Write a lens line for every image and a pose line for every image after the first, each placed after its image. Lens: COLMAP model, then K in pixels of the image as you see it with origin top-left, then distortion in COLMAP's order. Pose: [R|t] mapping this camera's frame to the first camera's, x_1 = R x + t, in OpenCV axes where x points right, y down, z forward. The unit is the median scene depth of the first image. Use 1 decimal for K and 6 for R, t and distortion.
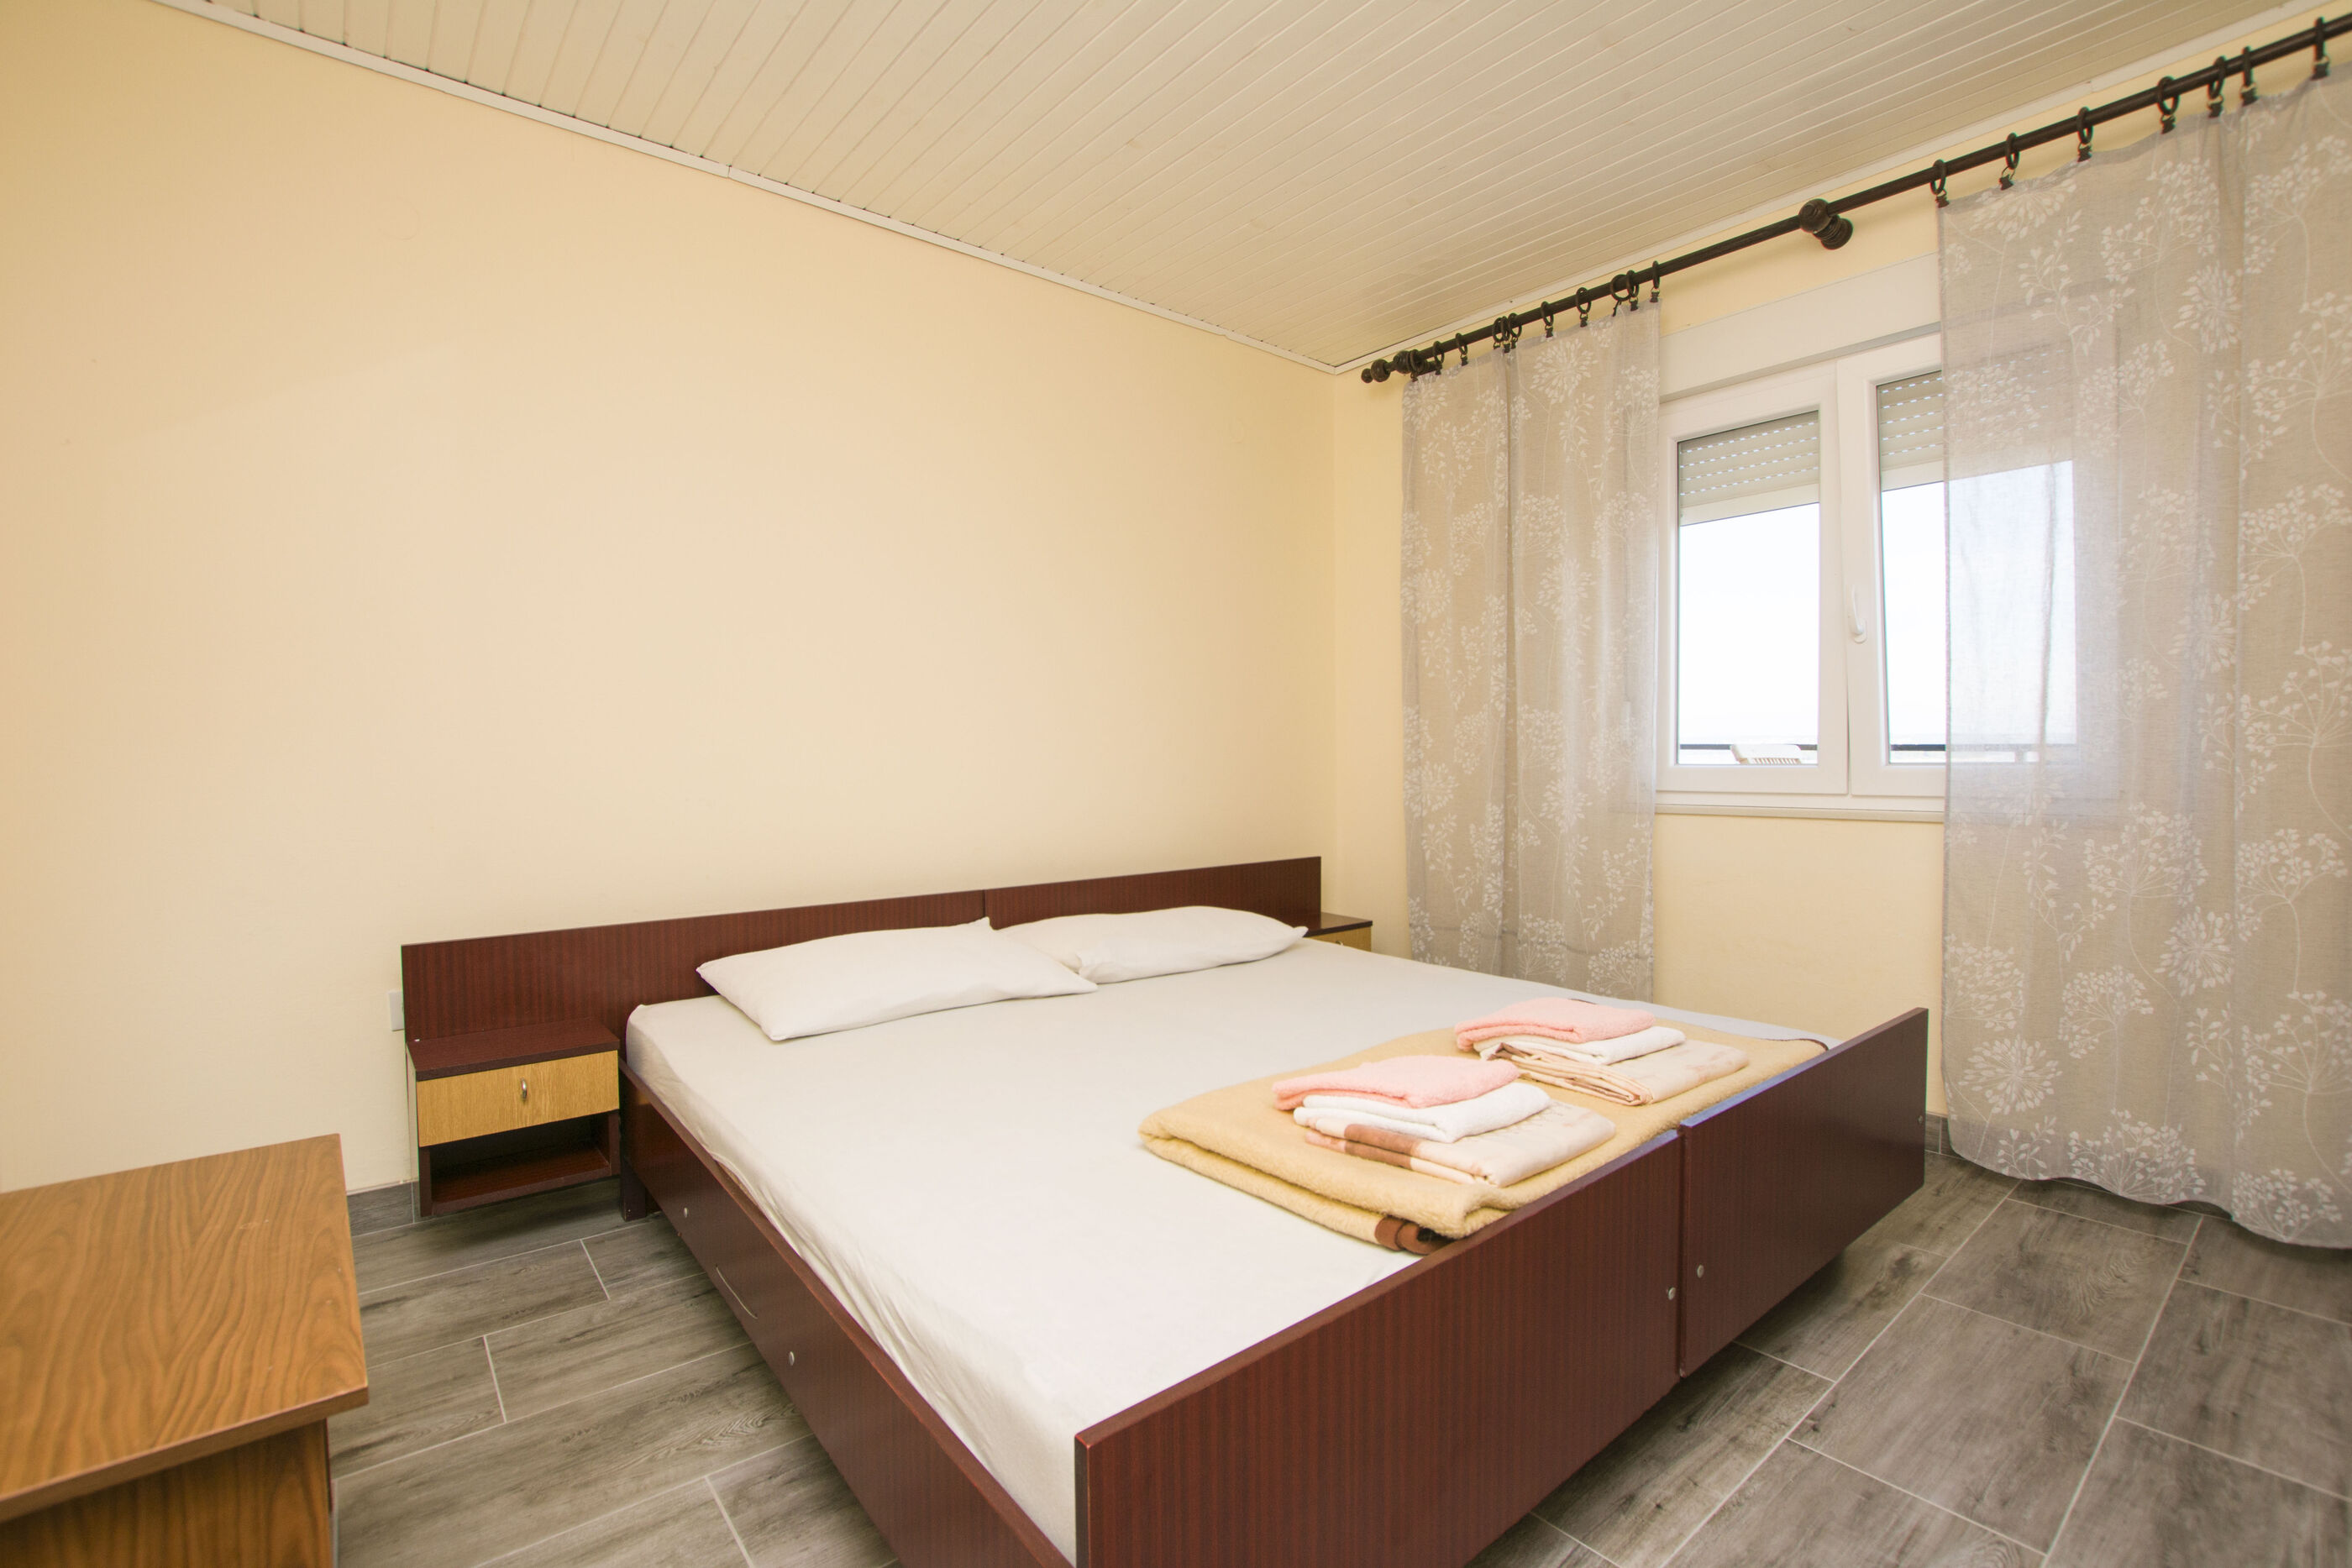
lens RADIAL K [[1036.1, 0, 1190.7], [0, 1036.1, 780.0], [0, 0, 1]] dist [-0.039601, 0.006771]
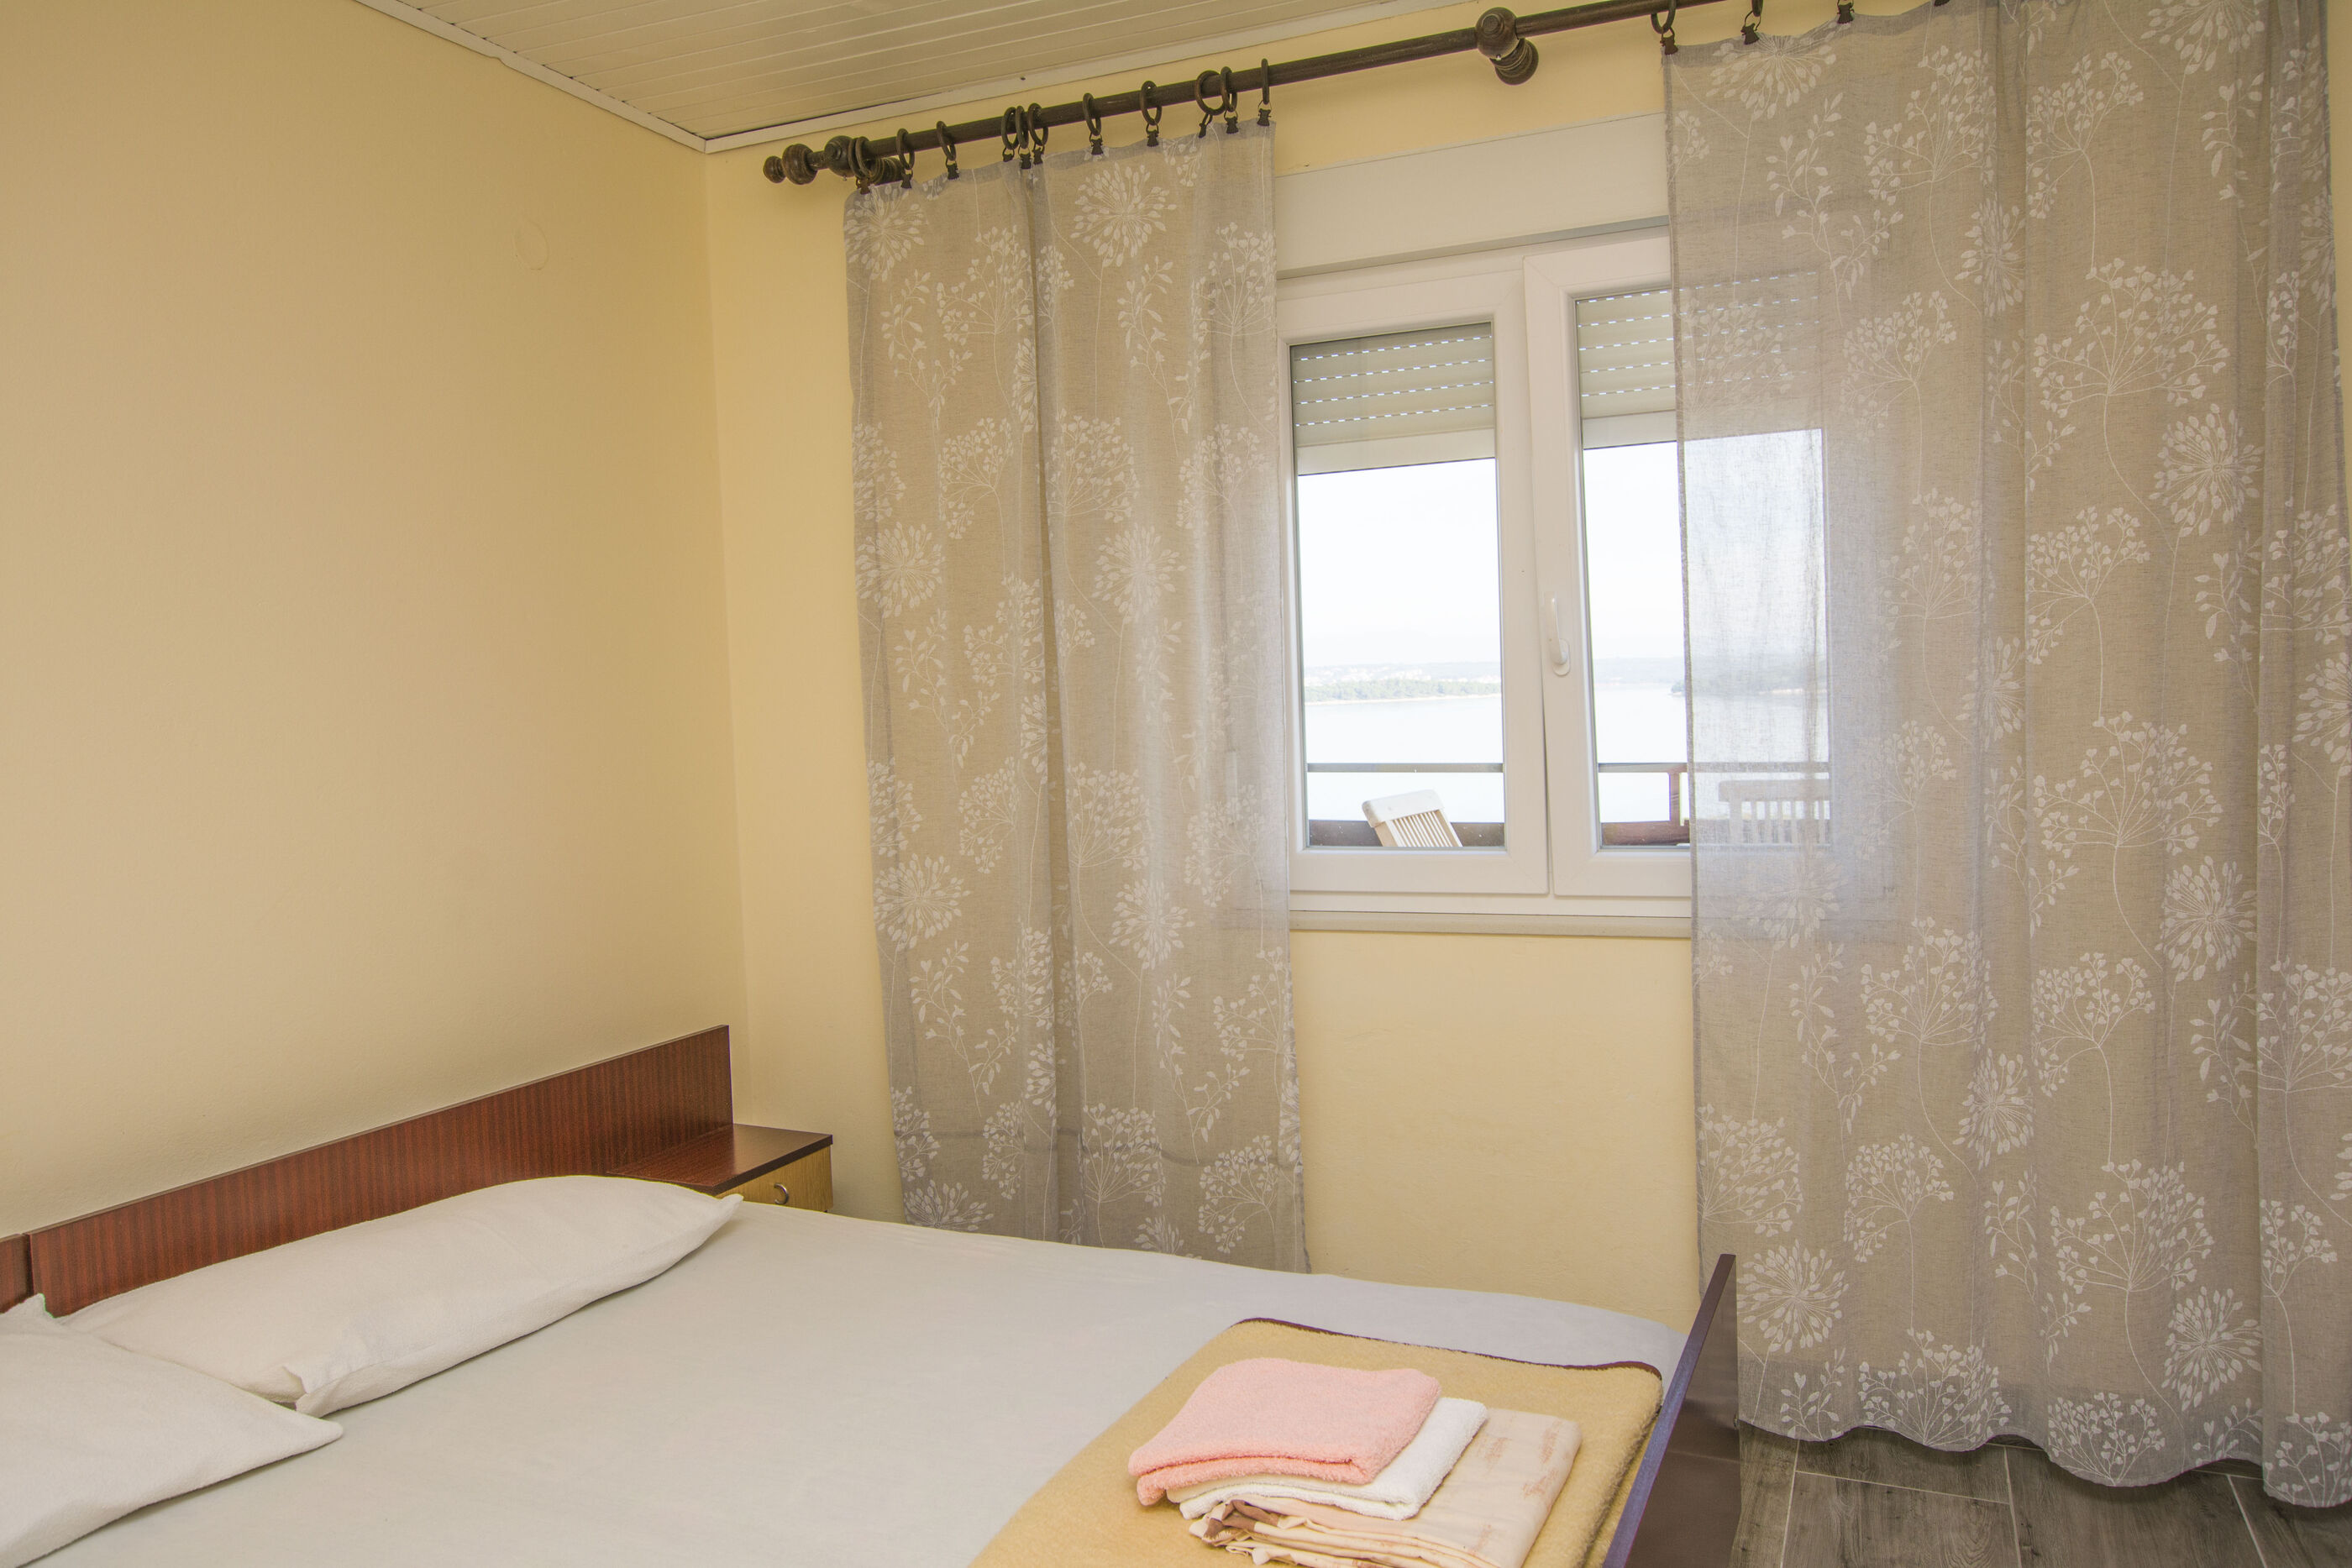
lens RADIAL K [[1651.8, 0, 1215.5], [0, 1651.8, 794.7], [0, 0, 1]] dist [0.001131, -0.005143]
pose [[0.889207, -0.044133, 0.455372, -0.064198], [0.037552, 0.999018, 0.023493, -0.097267], [-0.455962, -0.003790, 0.889991, 0.127414]]
